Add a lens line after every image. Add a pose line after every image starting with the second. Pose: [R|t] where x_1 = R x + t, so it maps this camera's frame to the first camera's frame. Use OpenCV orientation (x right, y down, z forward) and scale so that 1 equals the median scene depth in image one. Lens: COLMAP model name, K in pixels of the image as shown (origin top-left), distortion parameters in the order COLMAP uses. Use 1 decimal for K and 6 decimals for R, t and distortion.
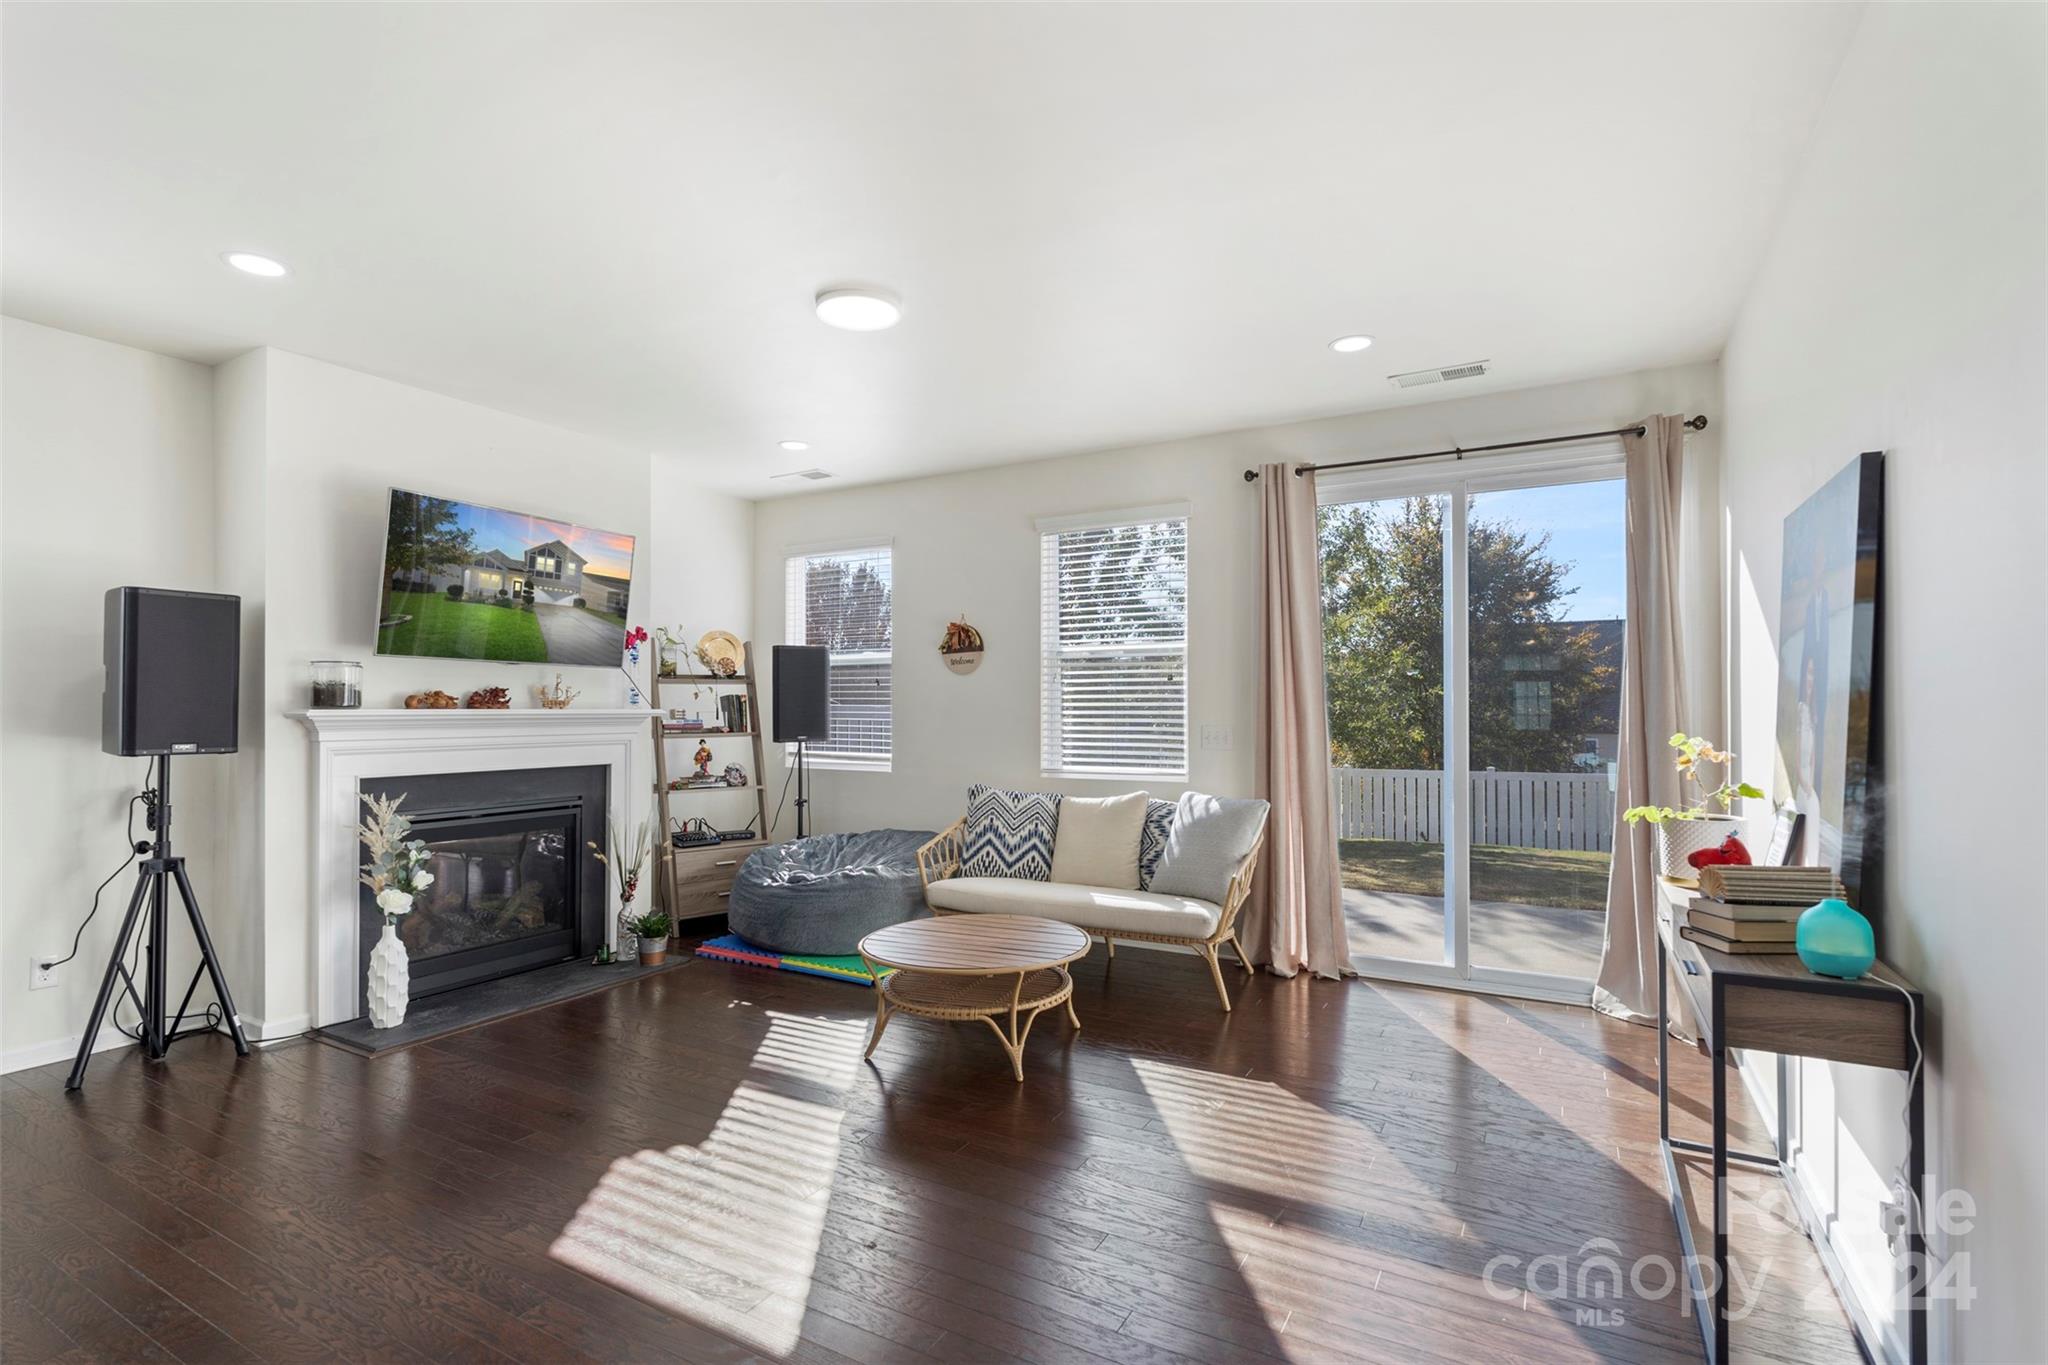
lens RADIAL K [[956.4, 0, 1025.3], [0, 956.4, 701.1], [0, 0, 1]] dist [-0.015055, 0.000569]
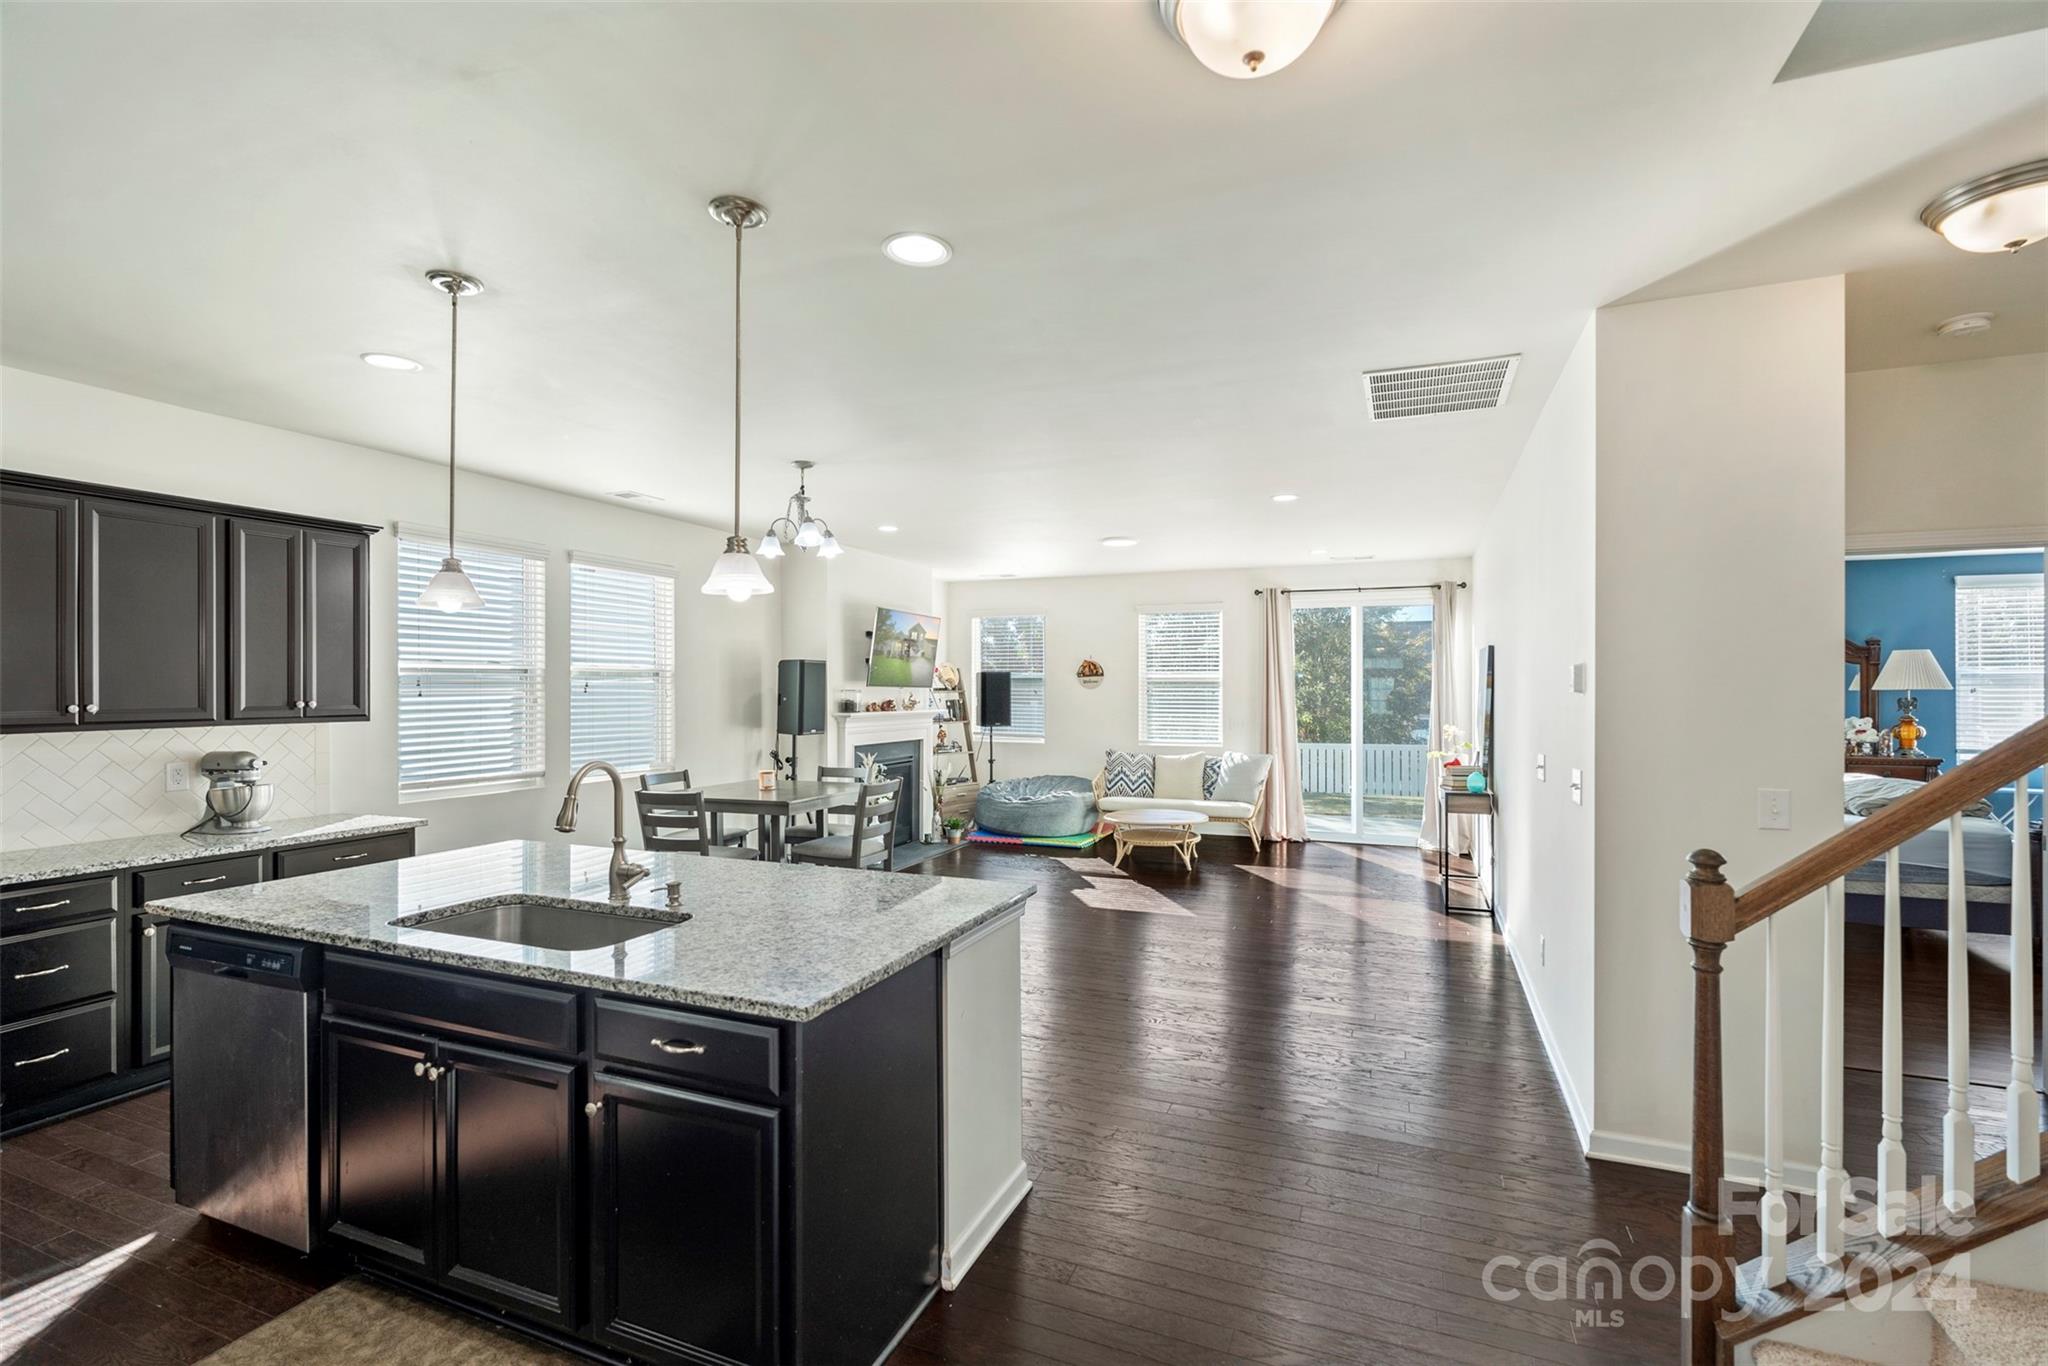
lens RADIAL K [[931.8, 0, 1025.9], [0, 931.8, 686.9], [0, 0, 1]] dist [-0.007762, 0.001529]
pose [[0.991695, 0.001830, 0.128599, -0.500812], [-0.002756, 0.999972, 0.007028, -0.051956], [-0.128583, -0.007324, 0.991672, -0.878590]]
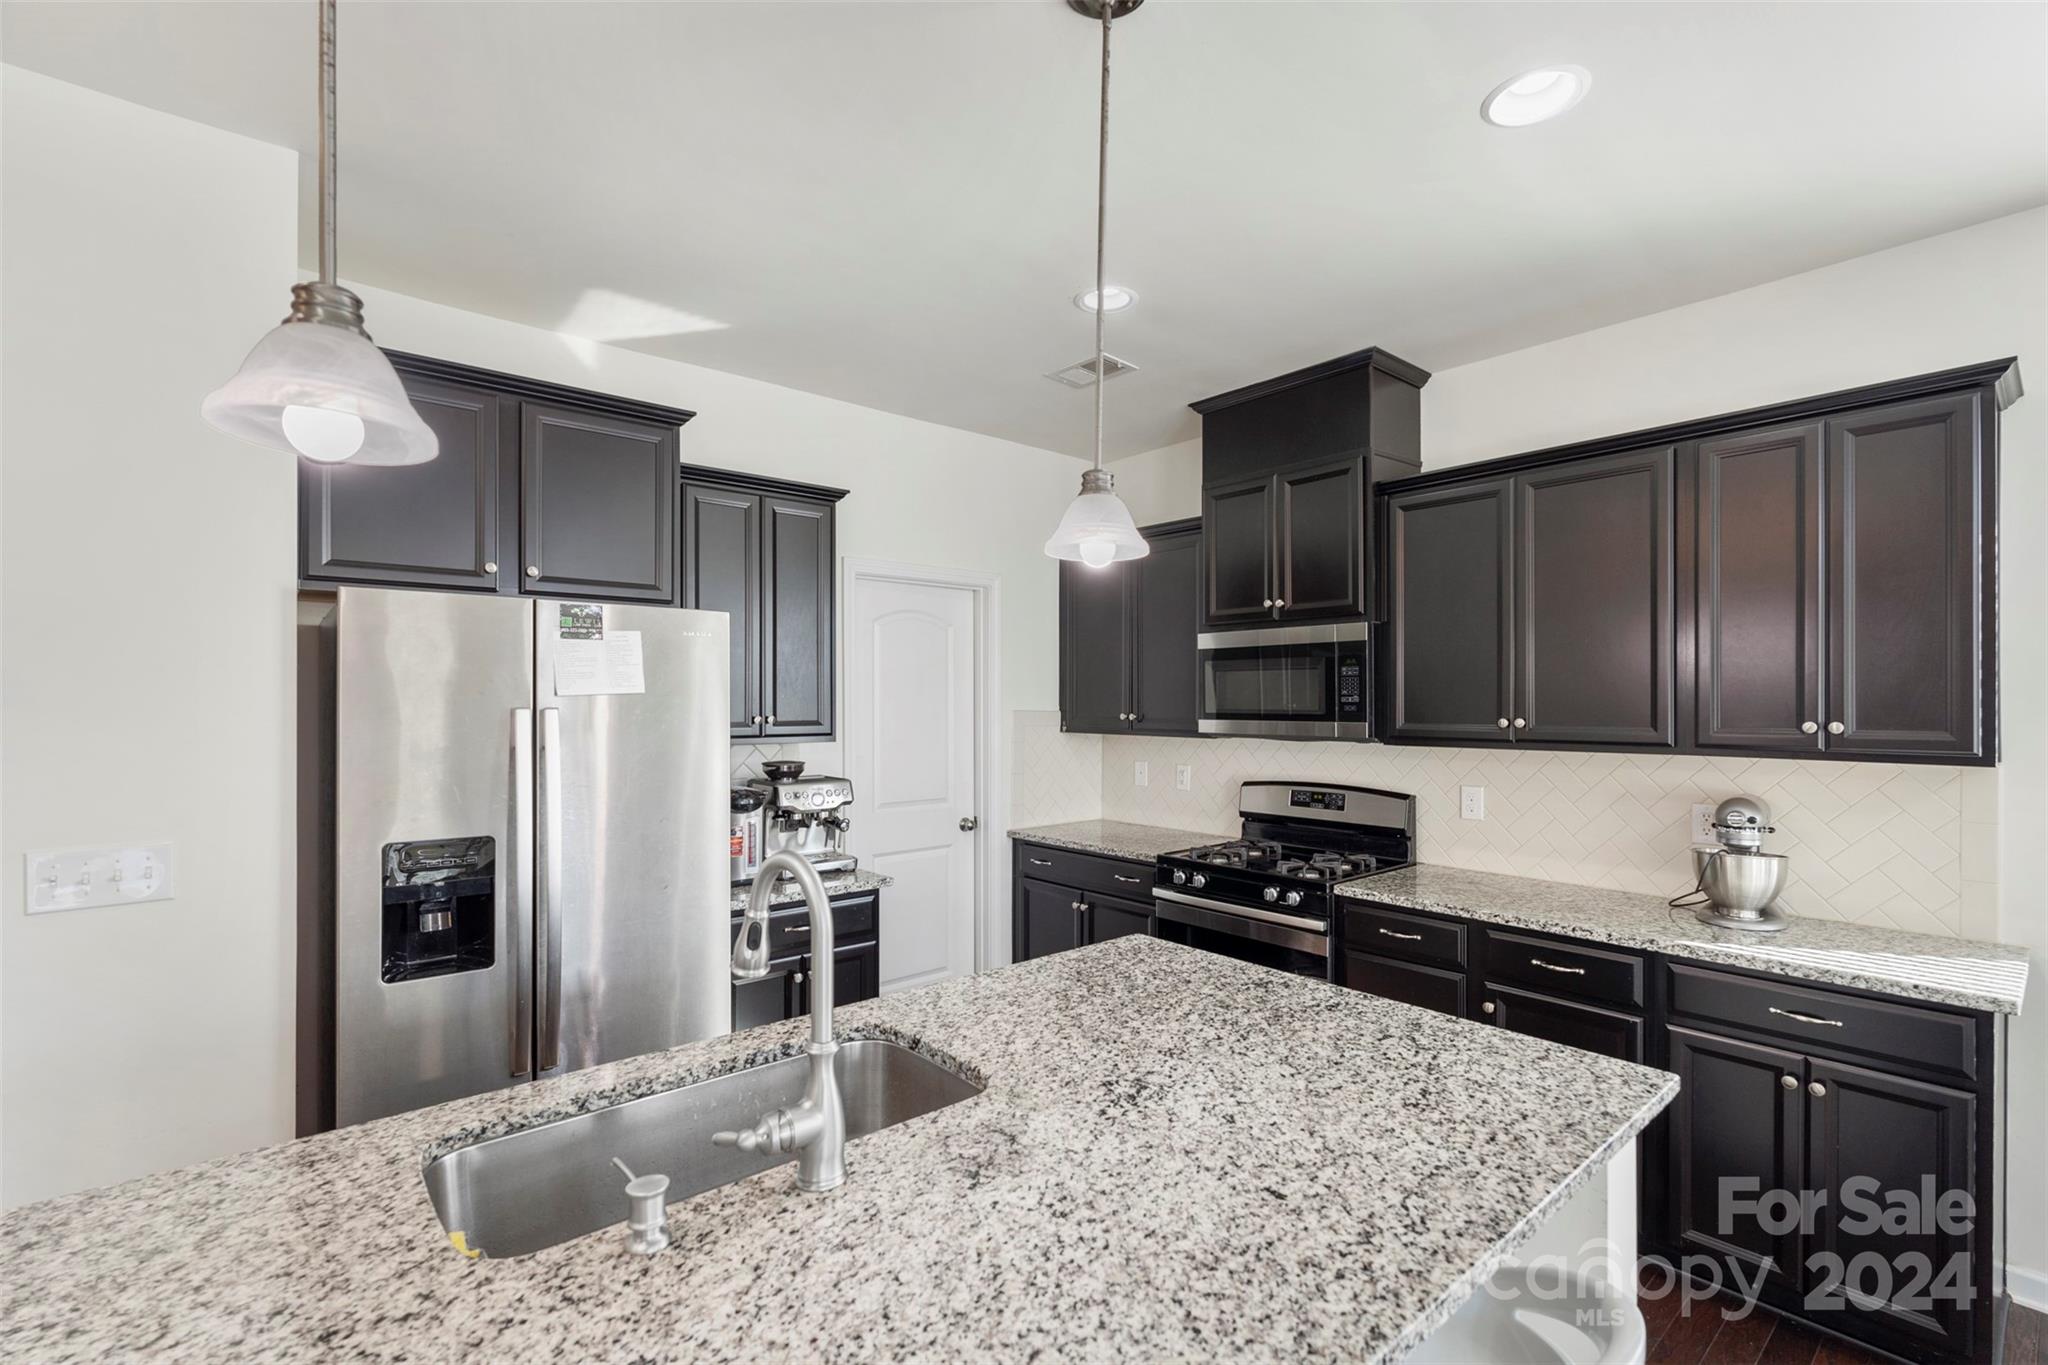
lens RADIAL K [[931.8, 0, 1041.3], [0, 931.8, 700.4], [0, 0, 1]] dist [-0.007762, 0.001529]
pose [[-0.335503, 0.004729, -0.942027, -0.451856], [0.008471, 0.999962, 0.002003, -0.046973], [0.942001, -0.007308, -0.335531, -0.155162]]
